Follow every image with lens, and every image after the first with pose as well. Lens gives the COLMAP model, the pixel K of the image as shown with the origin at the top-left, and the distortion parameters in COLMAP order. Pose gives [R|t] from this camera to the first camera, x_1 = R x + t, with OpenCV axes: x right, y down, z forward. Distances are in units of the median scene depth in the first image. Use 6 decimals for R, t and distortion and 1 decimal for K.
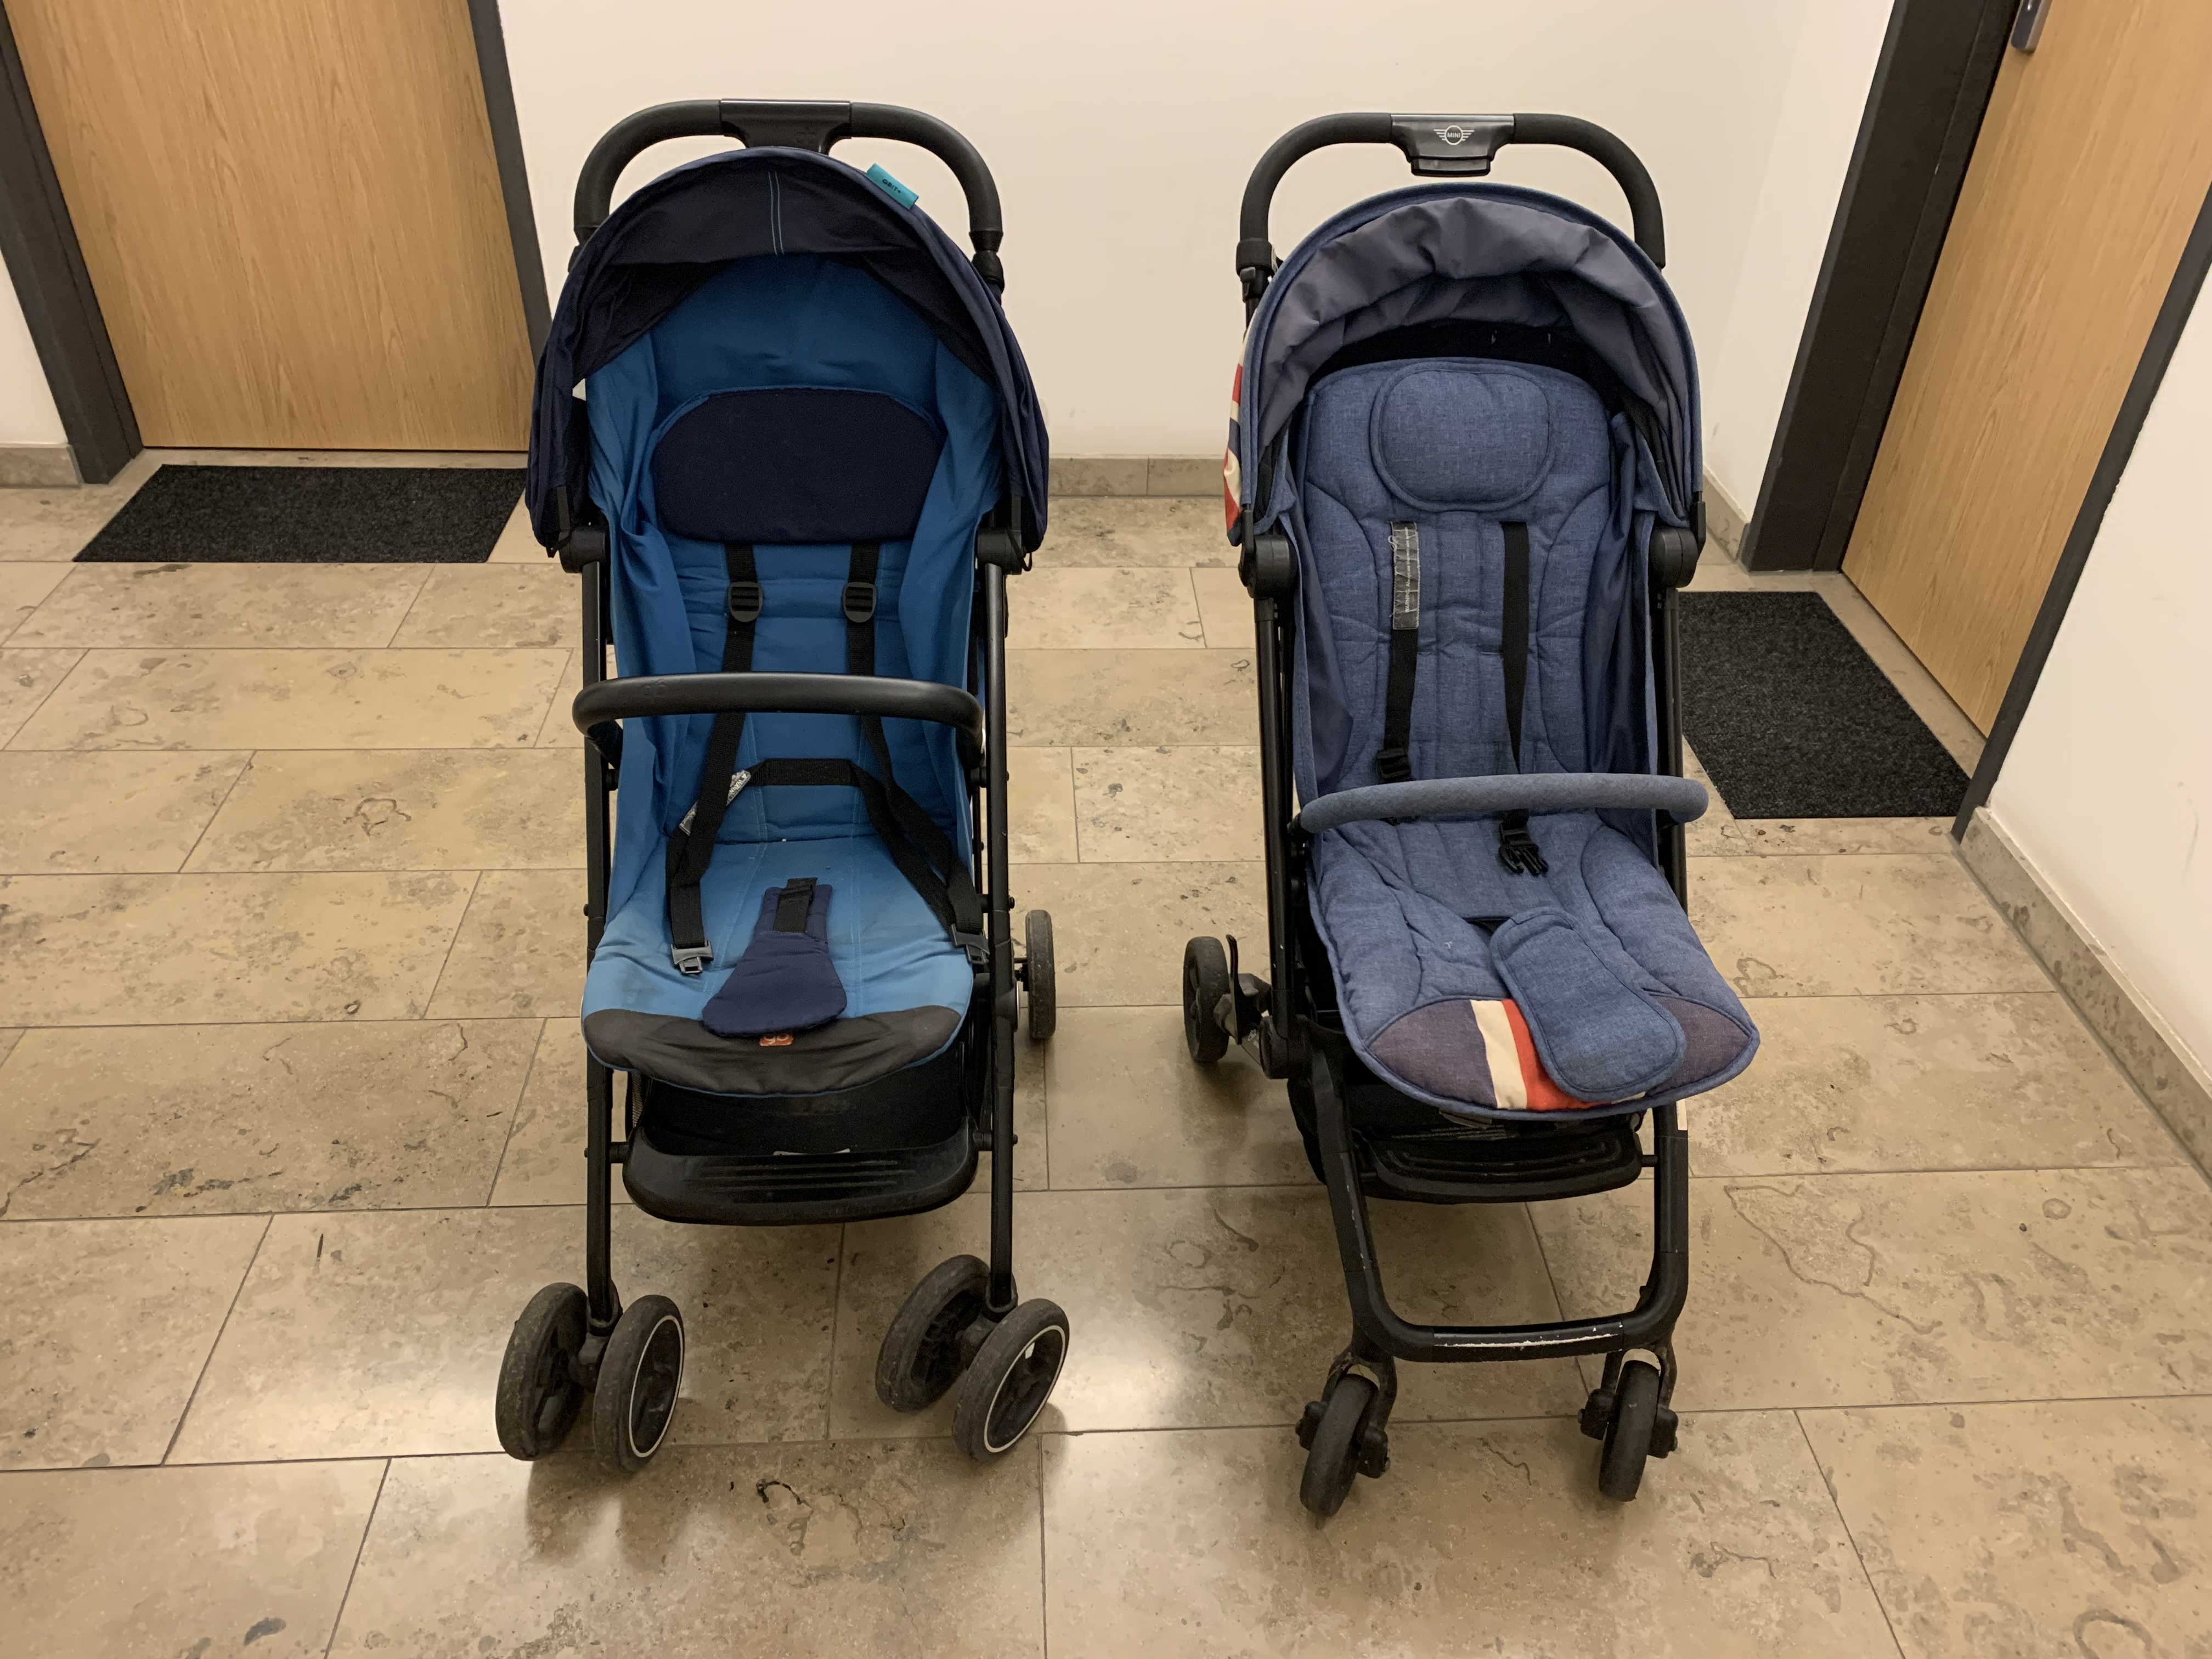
lens RADIAL K [[1680.8, 0, 1113.4], [0, 1680.8, 856.5], [0, 0, 1]] dist [0.016880, -0.003163]
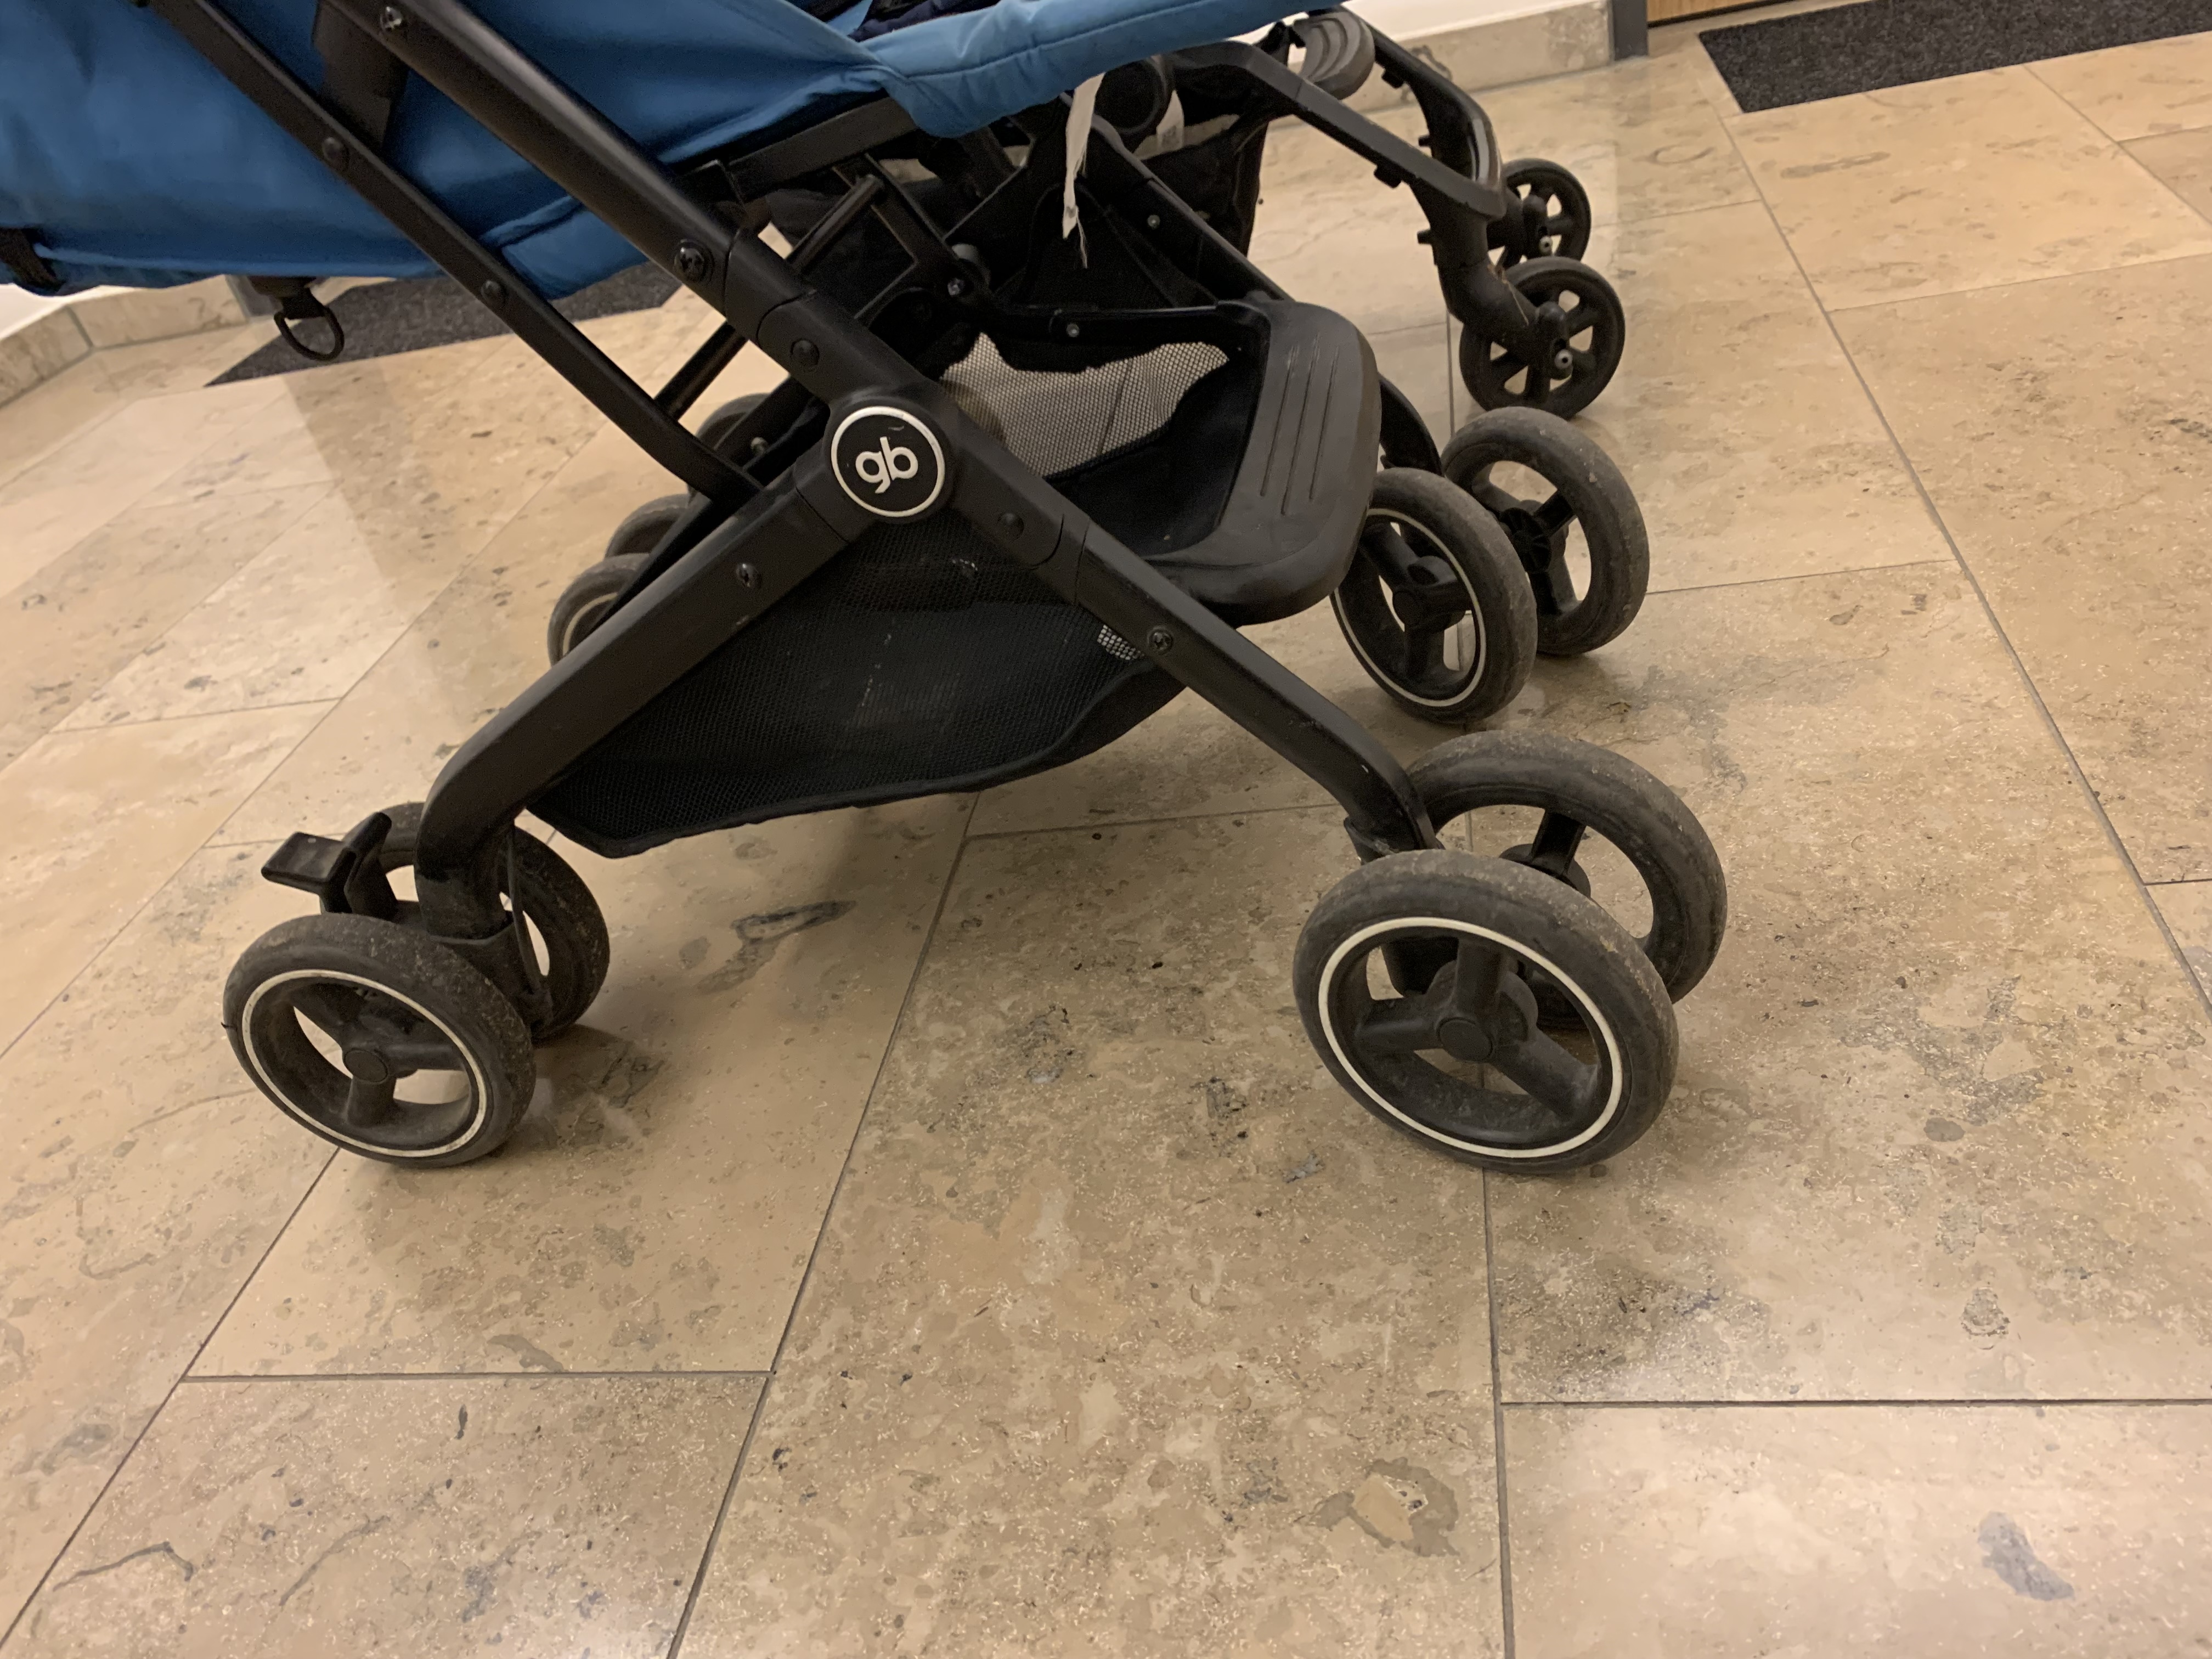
lens RADIAL K [[1680.6, 0, 1106.0], [0, 1680.6, 829.5], [0, 0, 1]] dist [0.007759, 0.001622]
pose [[0.194688, -0.622131, 0.758320, -0.536321], [0.745266, 0.596465, 0.298008, 0.066507], [-0.637711, 0.507132, 0.579778, 0.608103]]
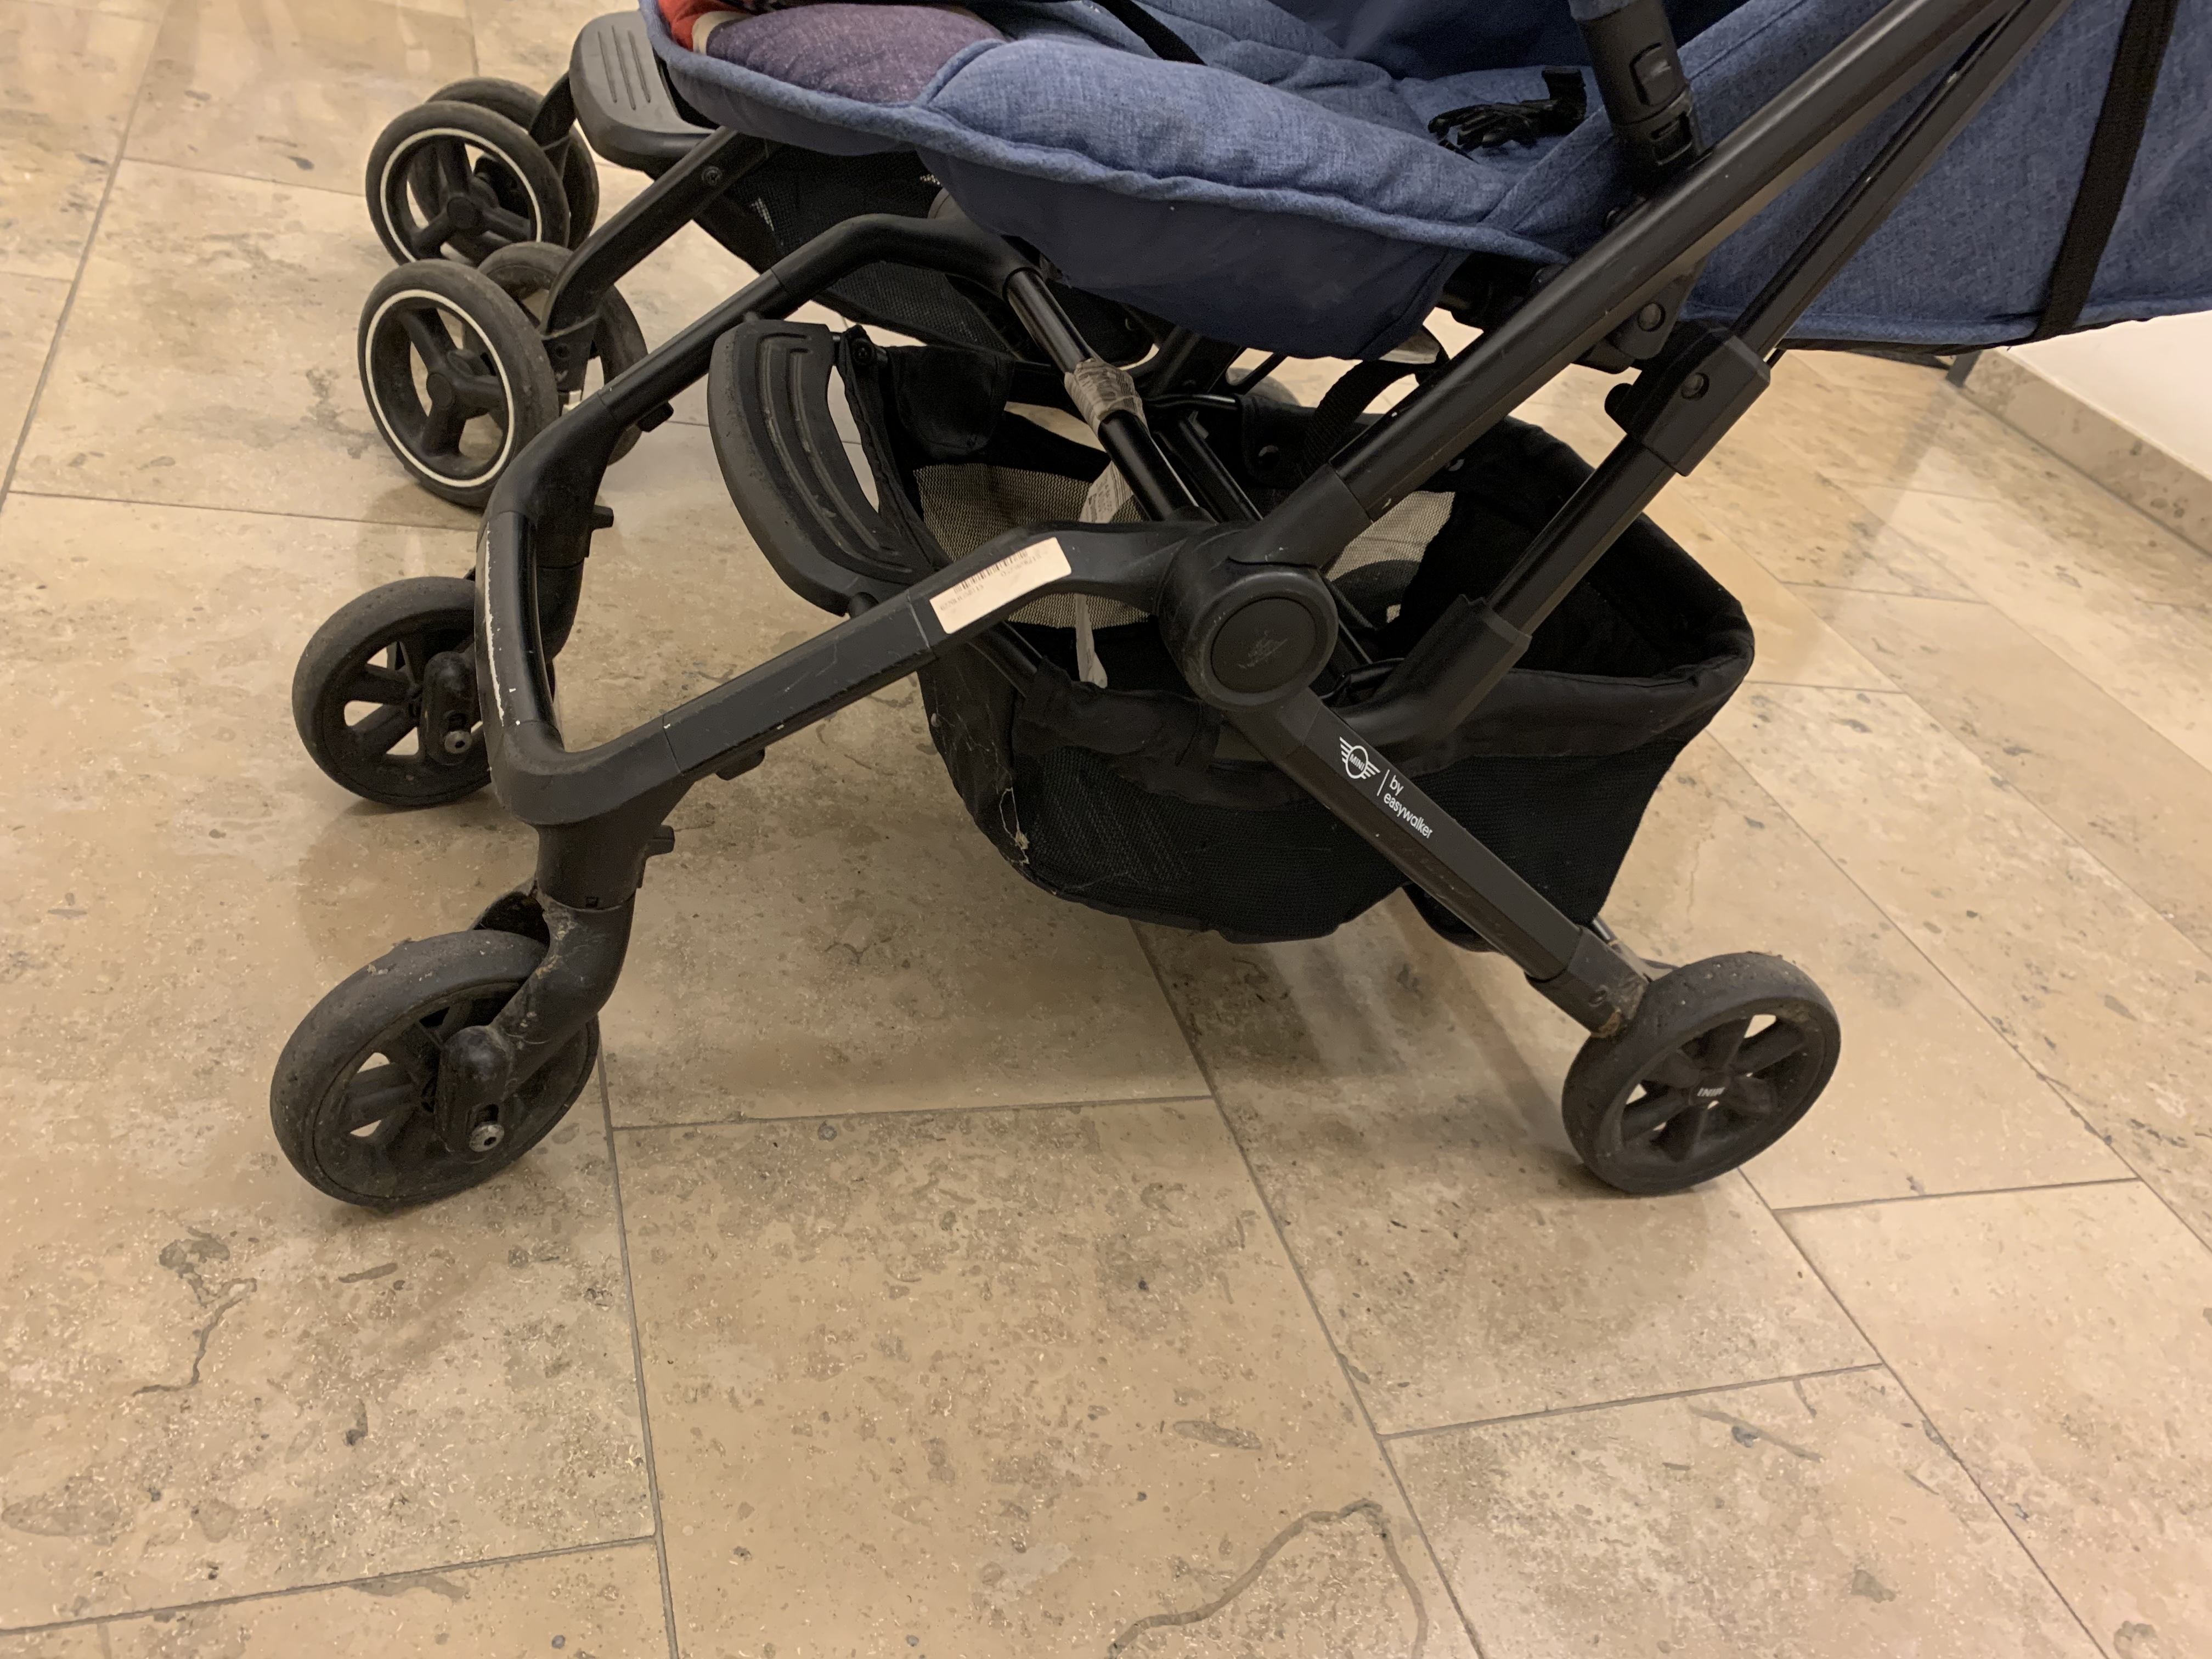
lens RADIAL K [[1705.9, 0, 1146.6], [0, 1705.9, 827.7], [0, 0, 1]] dist [0.035308, -0.028702]
pose [[0.269850, 0.587311, -0.763051, 0.531736], [-0.763341, 0.613514, 0.202262, 0.064234], [0.586934, 0.527889, 0.613875, 0.637122]]
